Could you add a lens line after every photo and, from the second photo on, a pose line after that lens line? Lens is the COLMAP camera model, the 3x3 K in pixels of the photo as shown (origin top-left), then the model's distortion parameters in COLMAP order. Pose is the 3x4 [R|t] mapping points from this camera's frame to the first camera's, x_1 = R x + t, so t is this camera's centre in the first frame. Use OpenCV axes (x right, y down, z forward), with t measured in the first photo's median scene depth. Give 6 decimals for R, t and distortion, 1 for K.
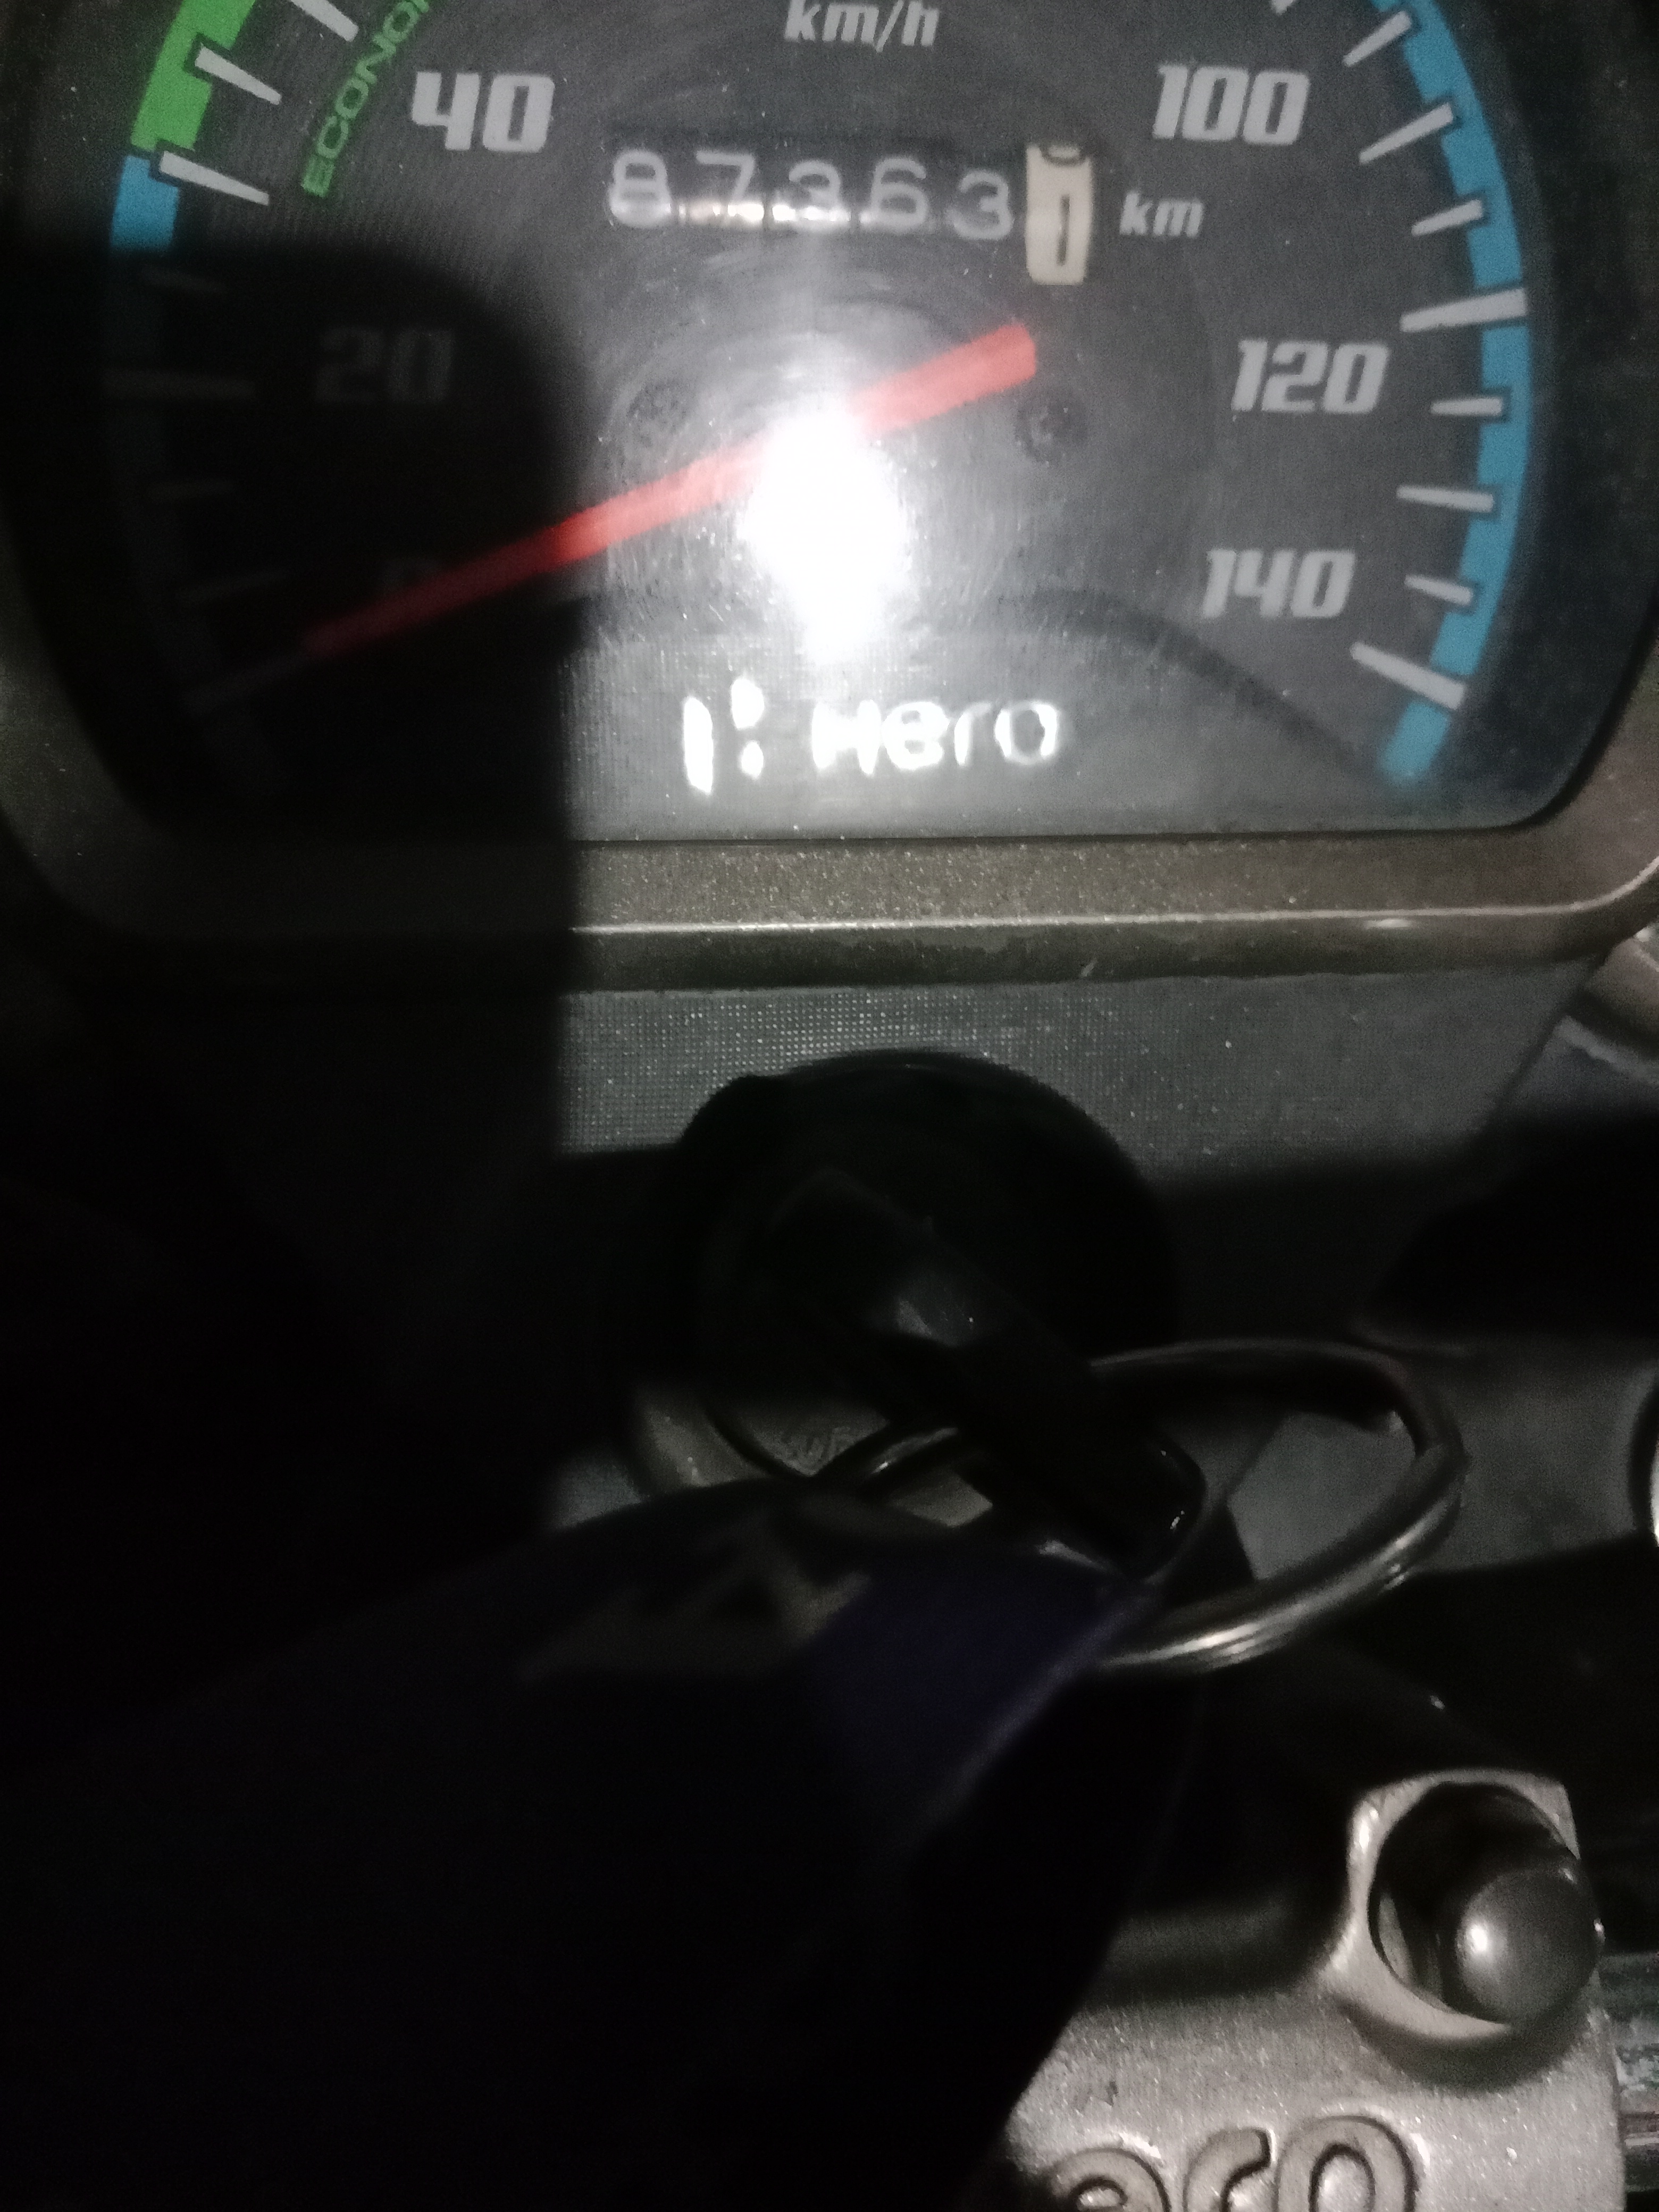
lens RADIAL K [[1732.5, 0, 815.7], [0, 1732.5, 1119.4], [0, 0, 1]] dist [-0.023956, -0.029743]
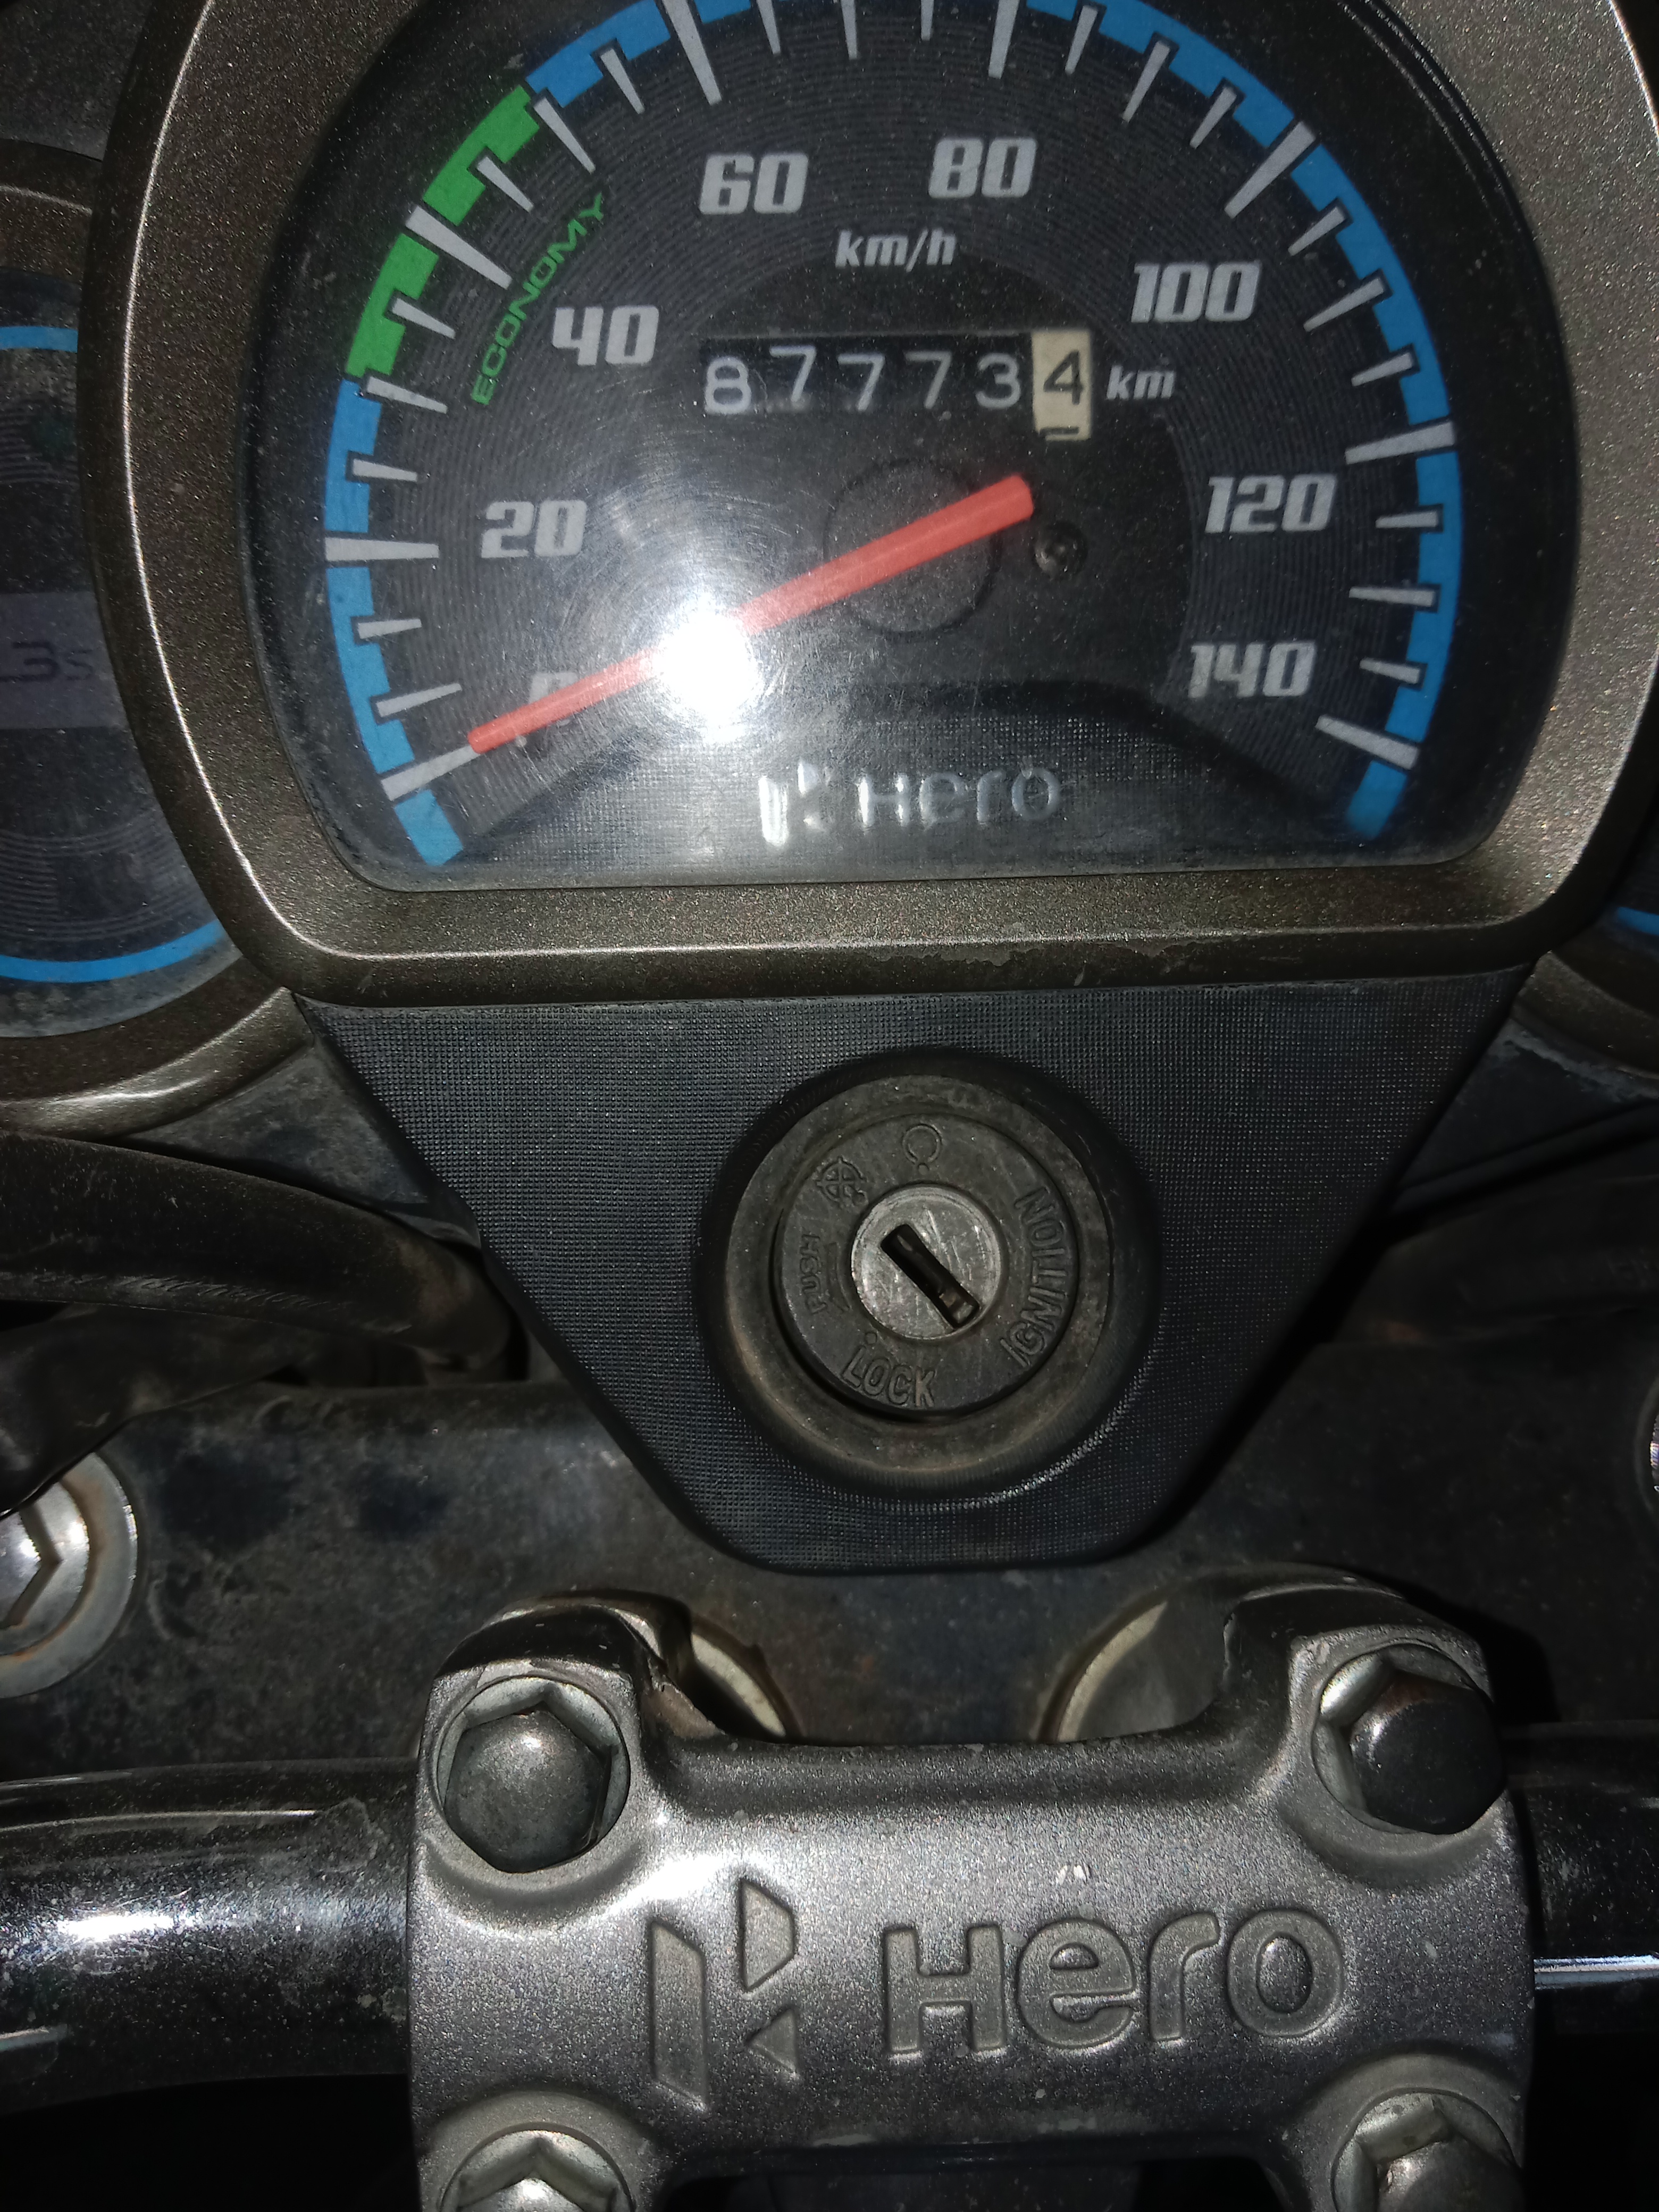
lens RADIAL K [[1732.5, 0, 823.6], [0, 1732.5, 1134.8], [0, 0, 1]] dist [-0.023956, -0.029743]
pose [[0.993949, -0.006294, -0.109661, 0.106062], [0.000211, 0.998464, -0.055396, 0.091585], [0.109841, 0.055038, 0.992424, -0.244462]]
